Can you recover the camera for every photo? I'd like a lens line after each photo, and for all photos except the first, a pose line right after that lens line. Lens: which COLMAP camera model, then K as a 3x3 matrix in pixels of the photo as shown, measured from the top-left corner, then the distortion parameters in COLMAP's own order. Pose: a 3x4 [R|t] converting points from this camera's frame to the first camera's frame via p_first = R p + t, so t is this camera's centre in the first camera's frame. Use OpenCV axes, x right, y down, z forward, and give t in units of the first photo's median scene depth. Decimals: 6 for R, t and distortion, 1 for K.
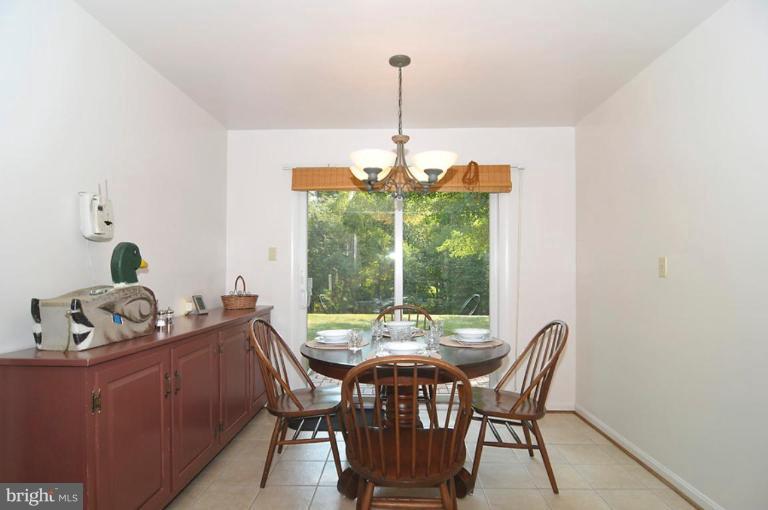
lens RADIAL K [[407.7, 0, 389.2], [0, 407.7, 266.5], [0, 0, 1]] dist [-0.026573, -0.001378]
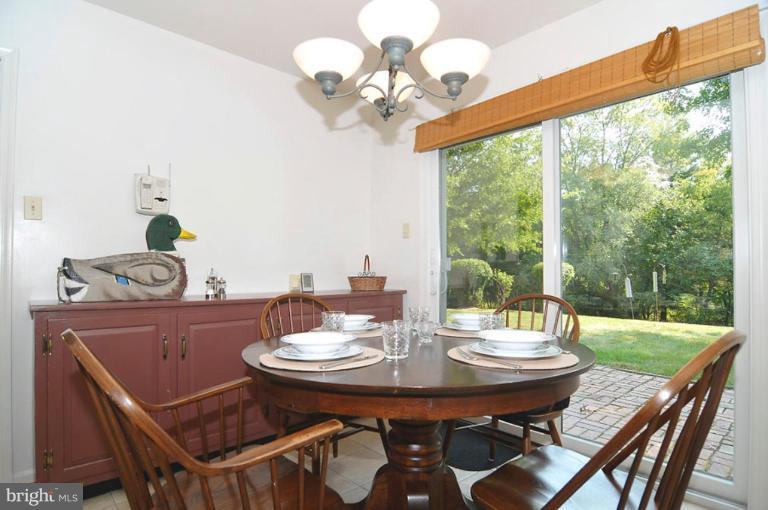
lens RADIAL K [[407.7, 0, 389.2], [0, 407.7, 266.5], [0, 0, 1]] dist [-0.026573, -0.001378]
pose [[0.688999, -0.004428, -0.724748, 0.566922], [0.003129, 0.999990, -0.003135, 0.085926], [0.724755, -0.000108, 0.689007, 0.662838]]
